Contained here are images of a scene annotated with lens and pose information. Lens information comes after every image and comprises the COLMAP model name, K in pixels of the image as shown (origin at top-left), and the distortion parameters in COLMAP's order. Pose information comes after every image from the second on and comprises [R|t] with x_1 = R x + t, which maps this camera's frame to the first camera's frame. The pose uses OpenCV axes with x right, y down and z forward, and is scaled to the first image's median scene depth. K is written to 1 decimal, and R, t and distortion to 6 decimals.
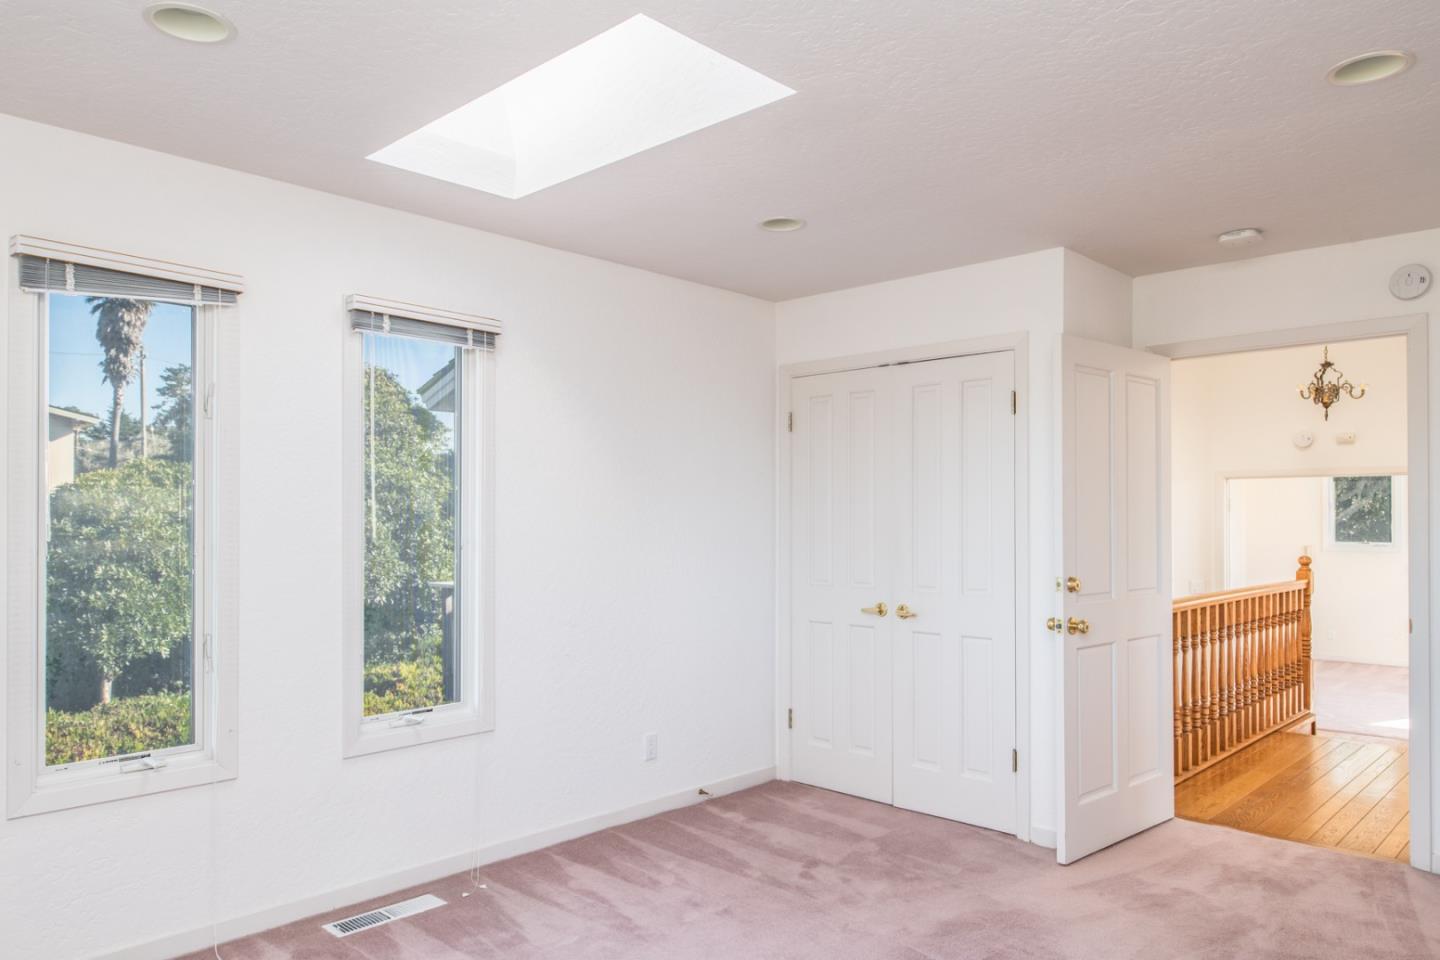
lens RADIAL K [[990.8, 0, 731.1], [0, 990.8, 476.1], [0, 0, 1]] dist [0.006053, -0.003790]
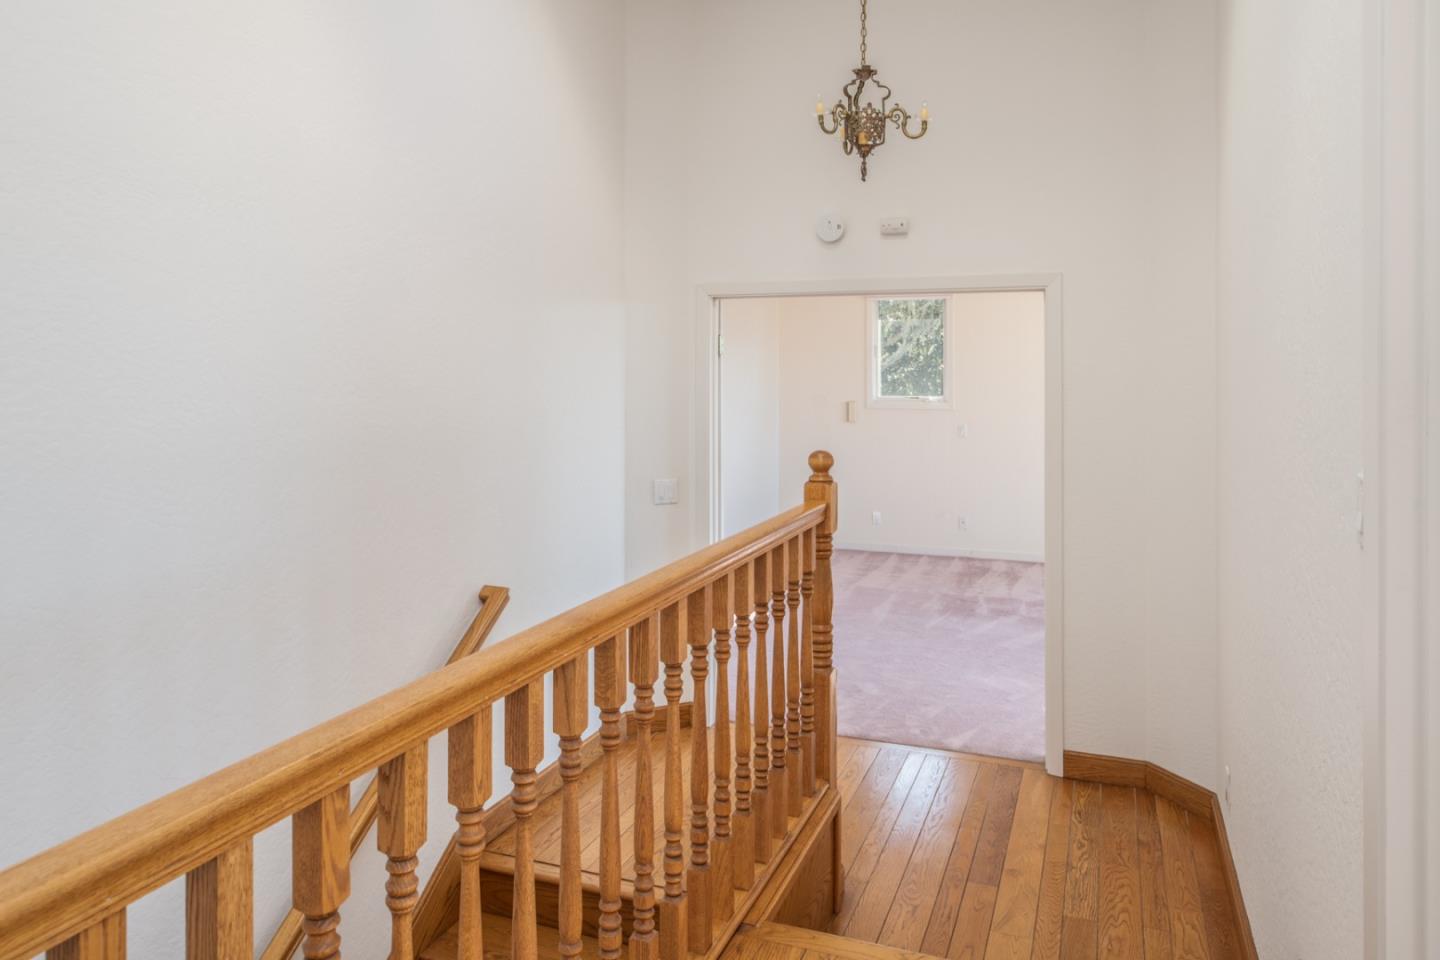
lens RADIAL K [[990.8, 0, 731.1], [0, 990.8, 476.1], [0, 0, 1]] dist [0.006053, -0.003790]
pose [[0.922416, -0.073607, 0.379119, 0.329178], [0.019212, 0.989200, 0.145310, 0.021123], [-0.385720, -0.126753, 0.913867, 0.535501]]
